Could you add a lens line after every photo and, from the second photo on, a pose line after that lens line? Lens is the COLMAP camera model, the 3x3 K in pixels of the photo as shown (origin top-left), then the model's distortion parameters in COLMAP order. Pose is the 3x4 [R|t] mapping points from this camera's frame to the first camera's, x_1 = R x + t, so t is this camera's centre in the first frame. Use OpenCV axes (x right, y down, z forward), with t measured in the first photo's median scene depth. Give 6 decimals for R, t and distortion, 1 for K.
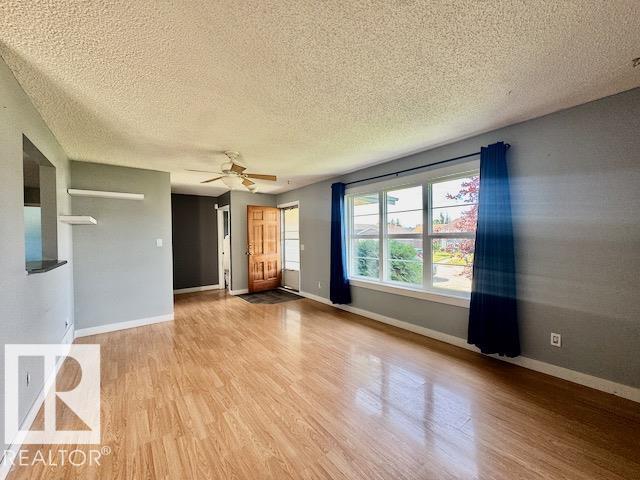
lens RADIAL K [[255.3, 0, 320.3], [0, 255.3, 240.3], [0, 0, 1]] dist [-0.000061, 0.000158]
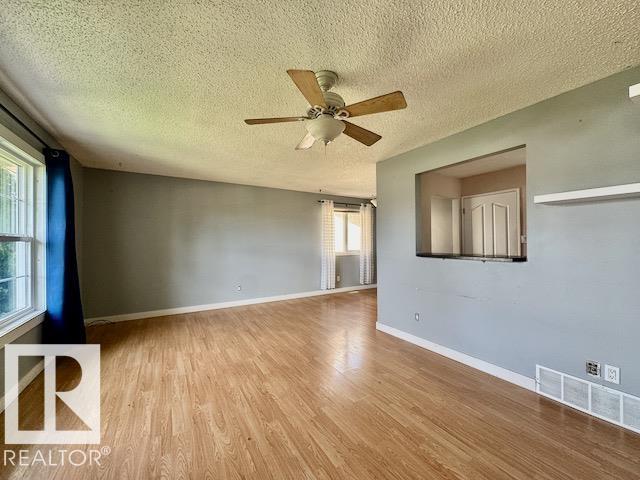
lens RADIAL K [[255.3, 0, 321.0], [0, 255.3, 238.9], [0, 0, 1]] dist [-0.000061, 0.000158]
pose [[-0.994897, 0.020588, 0.098777, -0.402149], [0.020404, 0.999788, -0.002873, 0.005859], [-0.098816, -0.000843, -0.995105, 1.626360]]
